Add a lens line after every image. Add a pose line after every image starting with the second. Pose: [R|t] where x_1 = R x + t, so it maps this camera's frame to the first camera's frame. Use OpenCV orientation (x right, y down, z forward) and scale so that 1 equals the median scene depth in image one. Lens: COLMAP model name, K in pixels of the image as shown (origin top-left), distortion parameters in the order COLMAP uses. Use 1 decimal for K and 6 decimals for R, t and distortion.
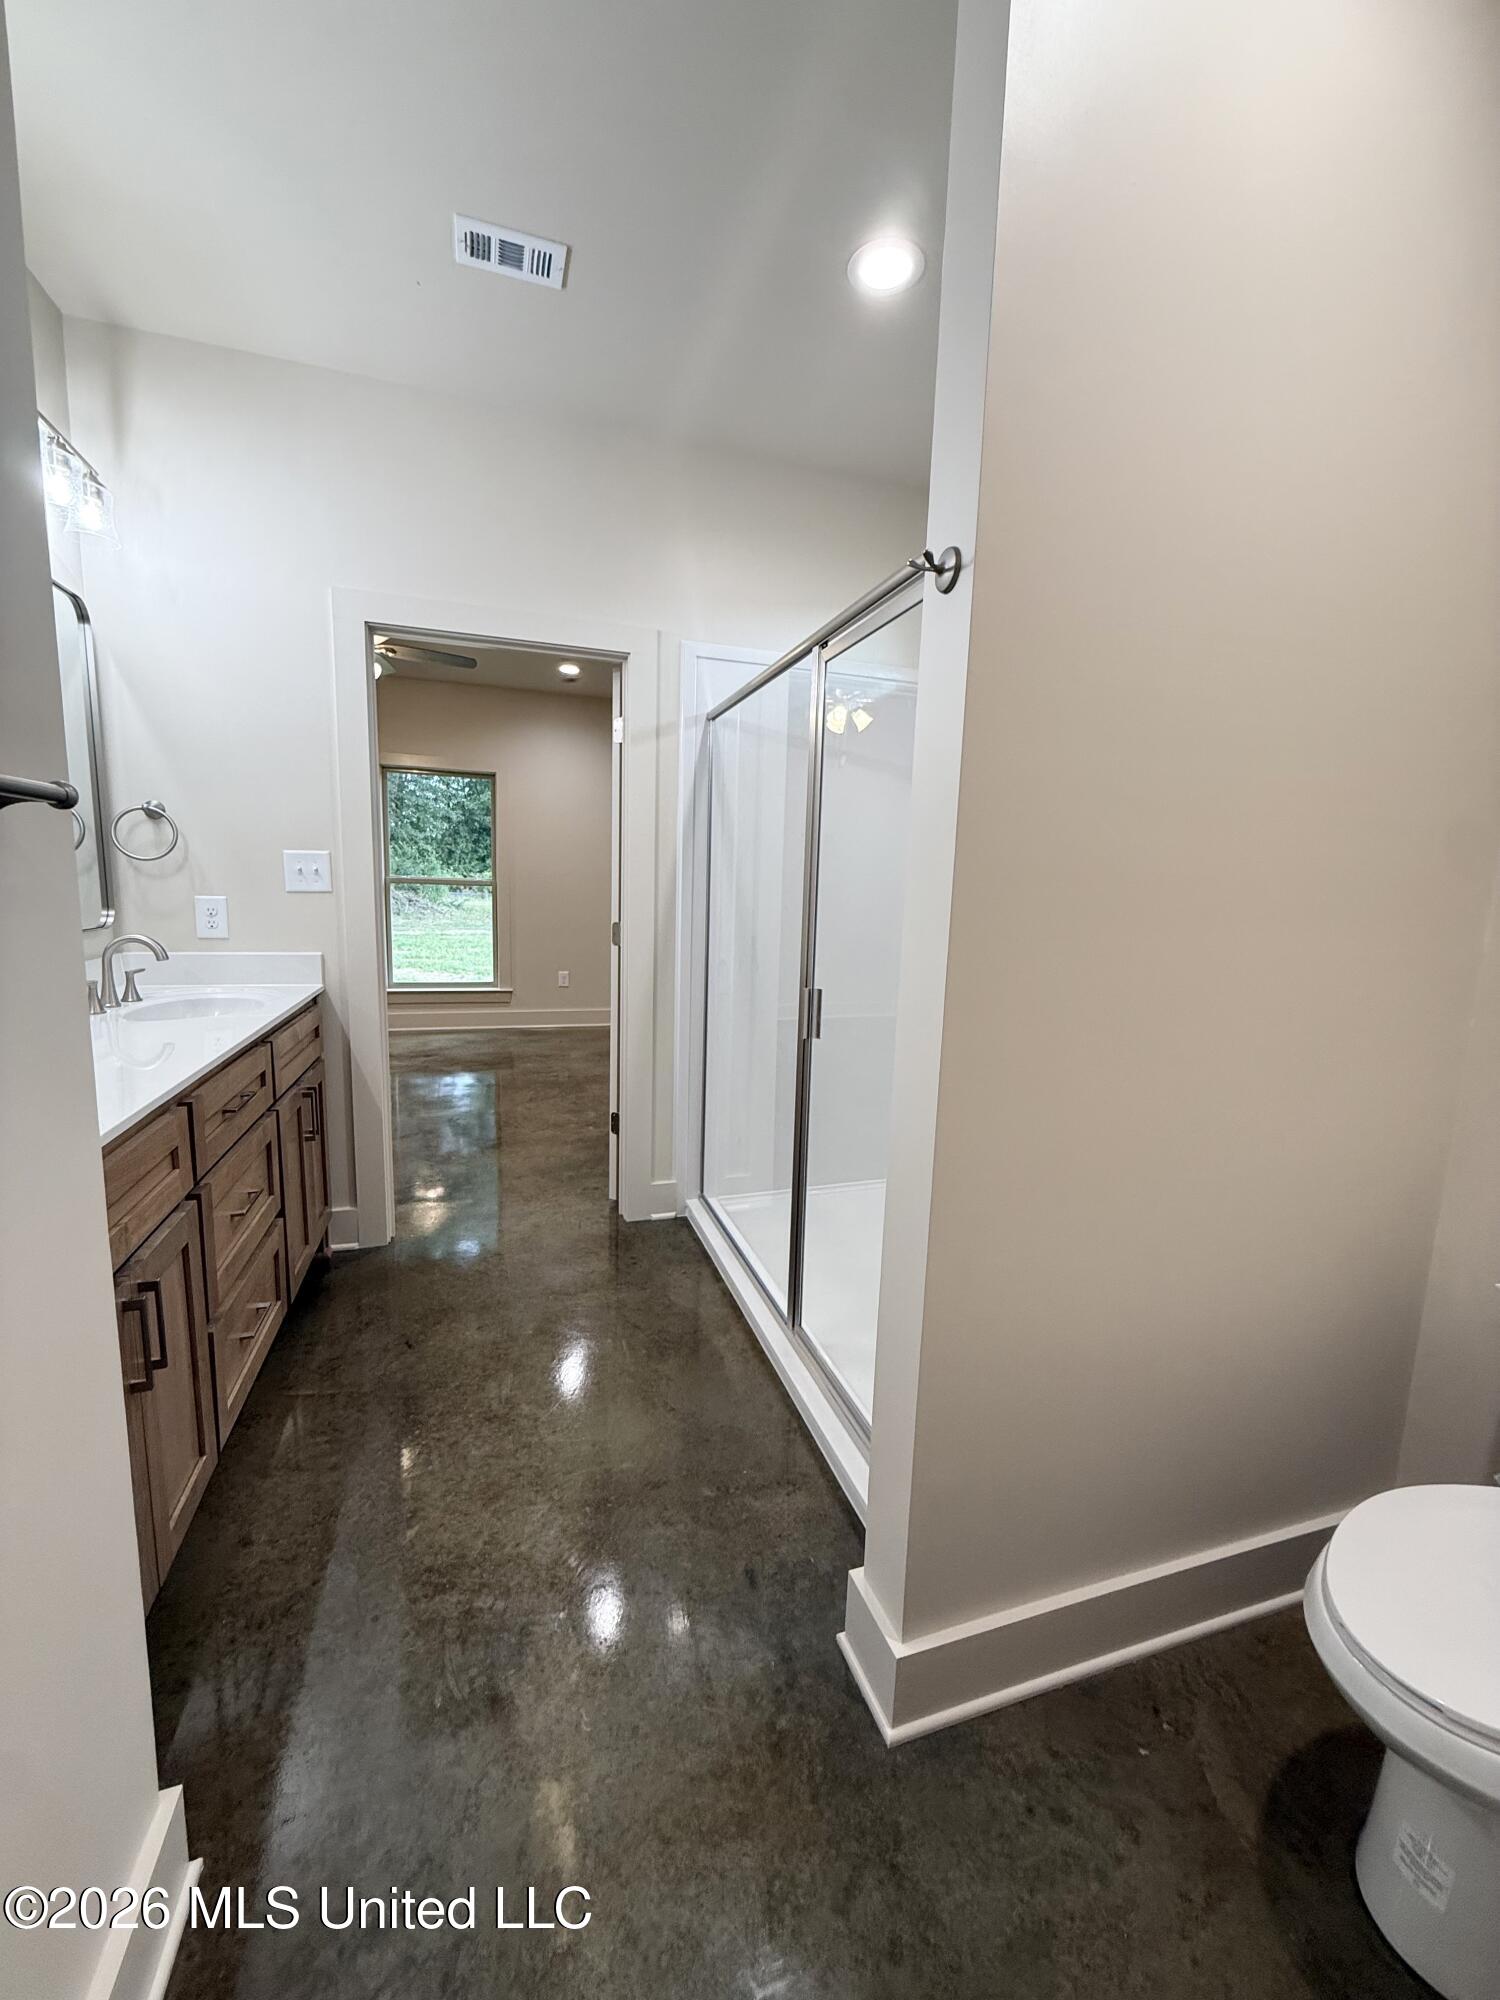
lens RADIAL K [[796.7, 0, 748.9], [0, 796.7, 998.1], [0, 0, 1]] dist [0.000855, 0.000109]
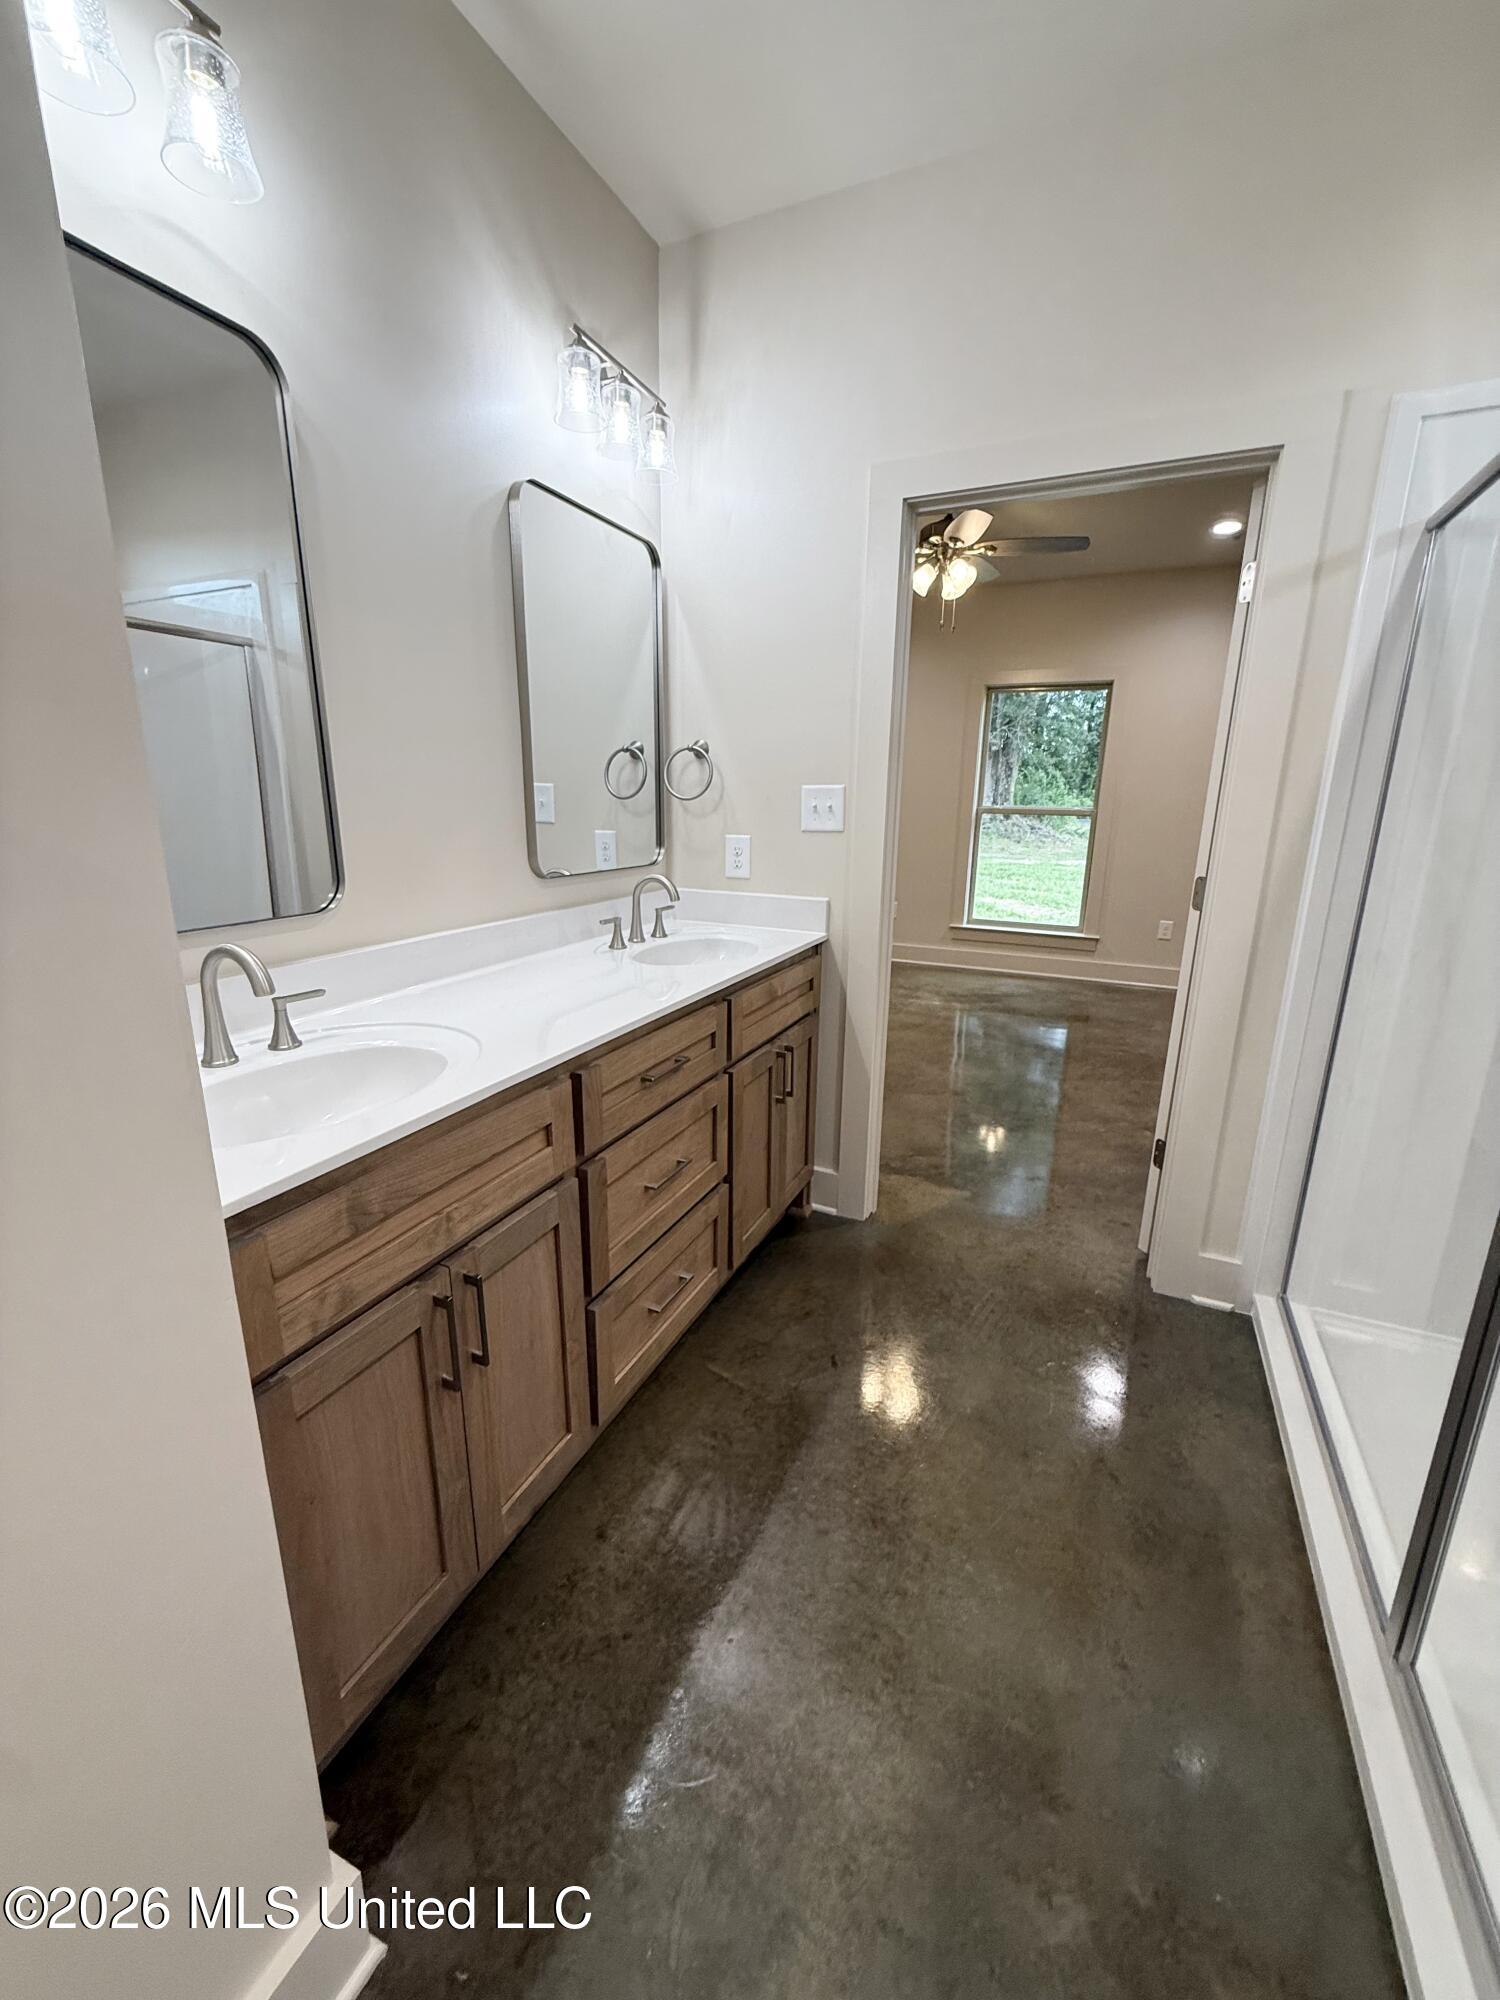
lens RADIAL K [[796.7, 0, 748.9], [0, 796.7, 998.1], [0, 0, 1]] dist [0.000855, 0.000109]
pose [[0.734848, 0.147544, -0.661989, 0.021540], [-0.087775, 0.988531, 0.122889, -0.050679], [0.672528, -0.032199, 0.739371, 0.269534]]
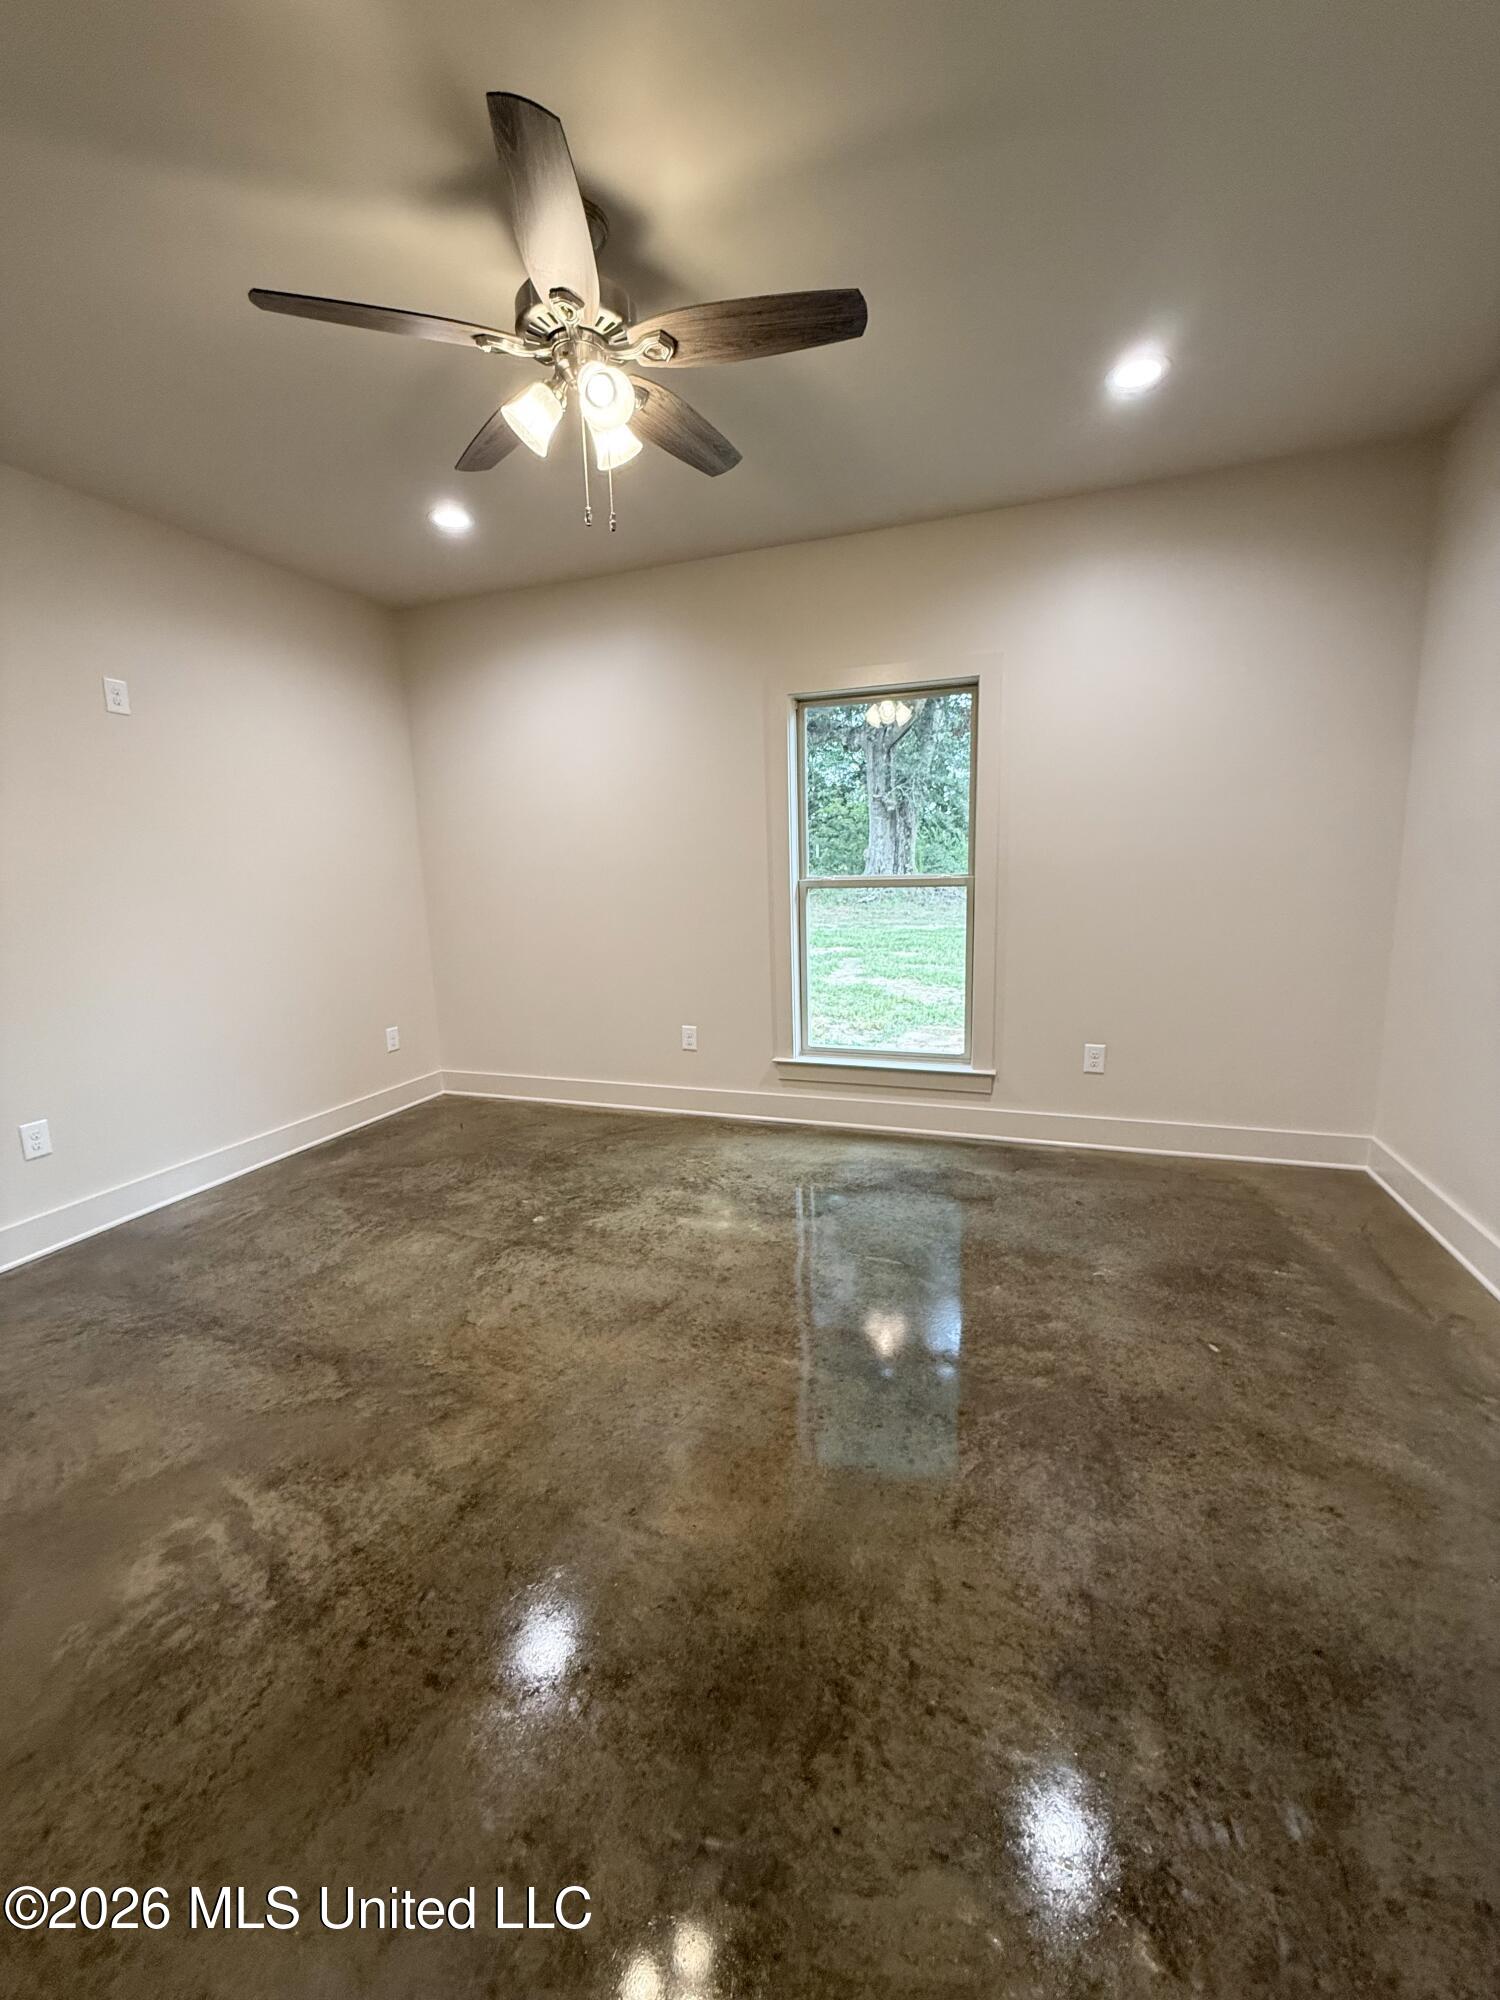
lens RADIAL K [[796.7, 0, 748.9], [0, 796.7, 998.1], [0, 0, 1]] dist [0.000855, 0.000109]
pose [[0.793472, 0.048694, -0.606655, -0.273451], [-0.034538, 0.998790, 0.034996, -0.210045], [0.607626, -0.006816, 0.794194, 1.258629]]
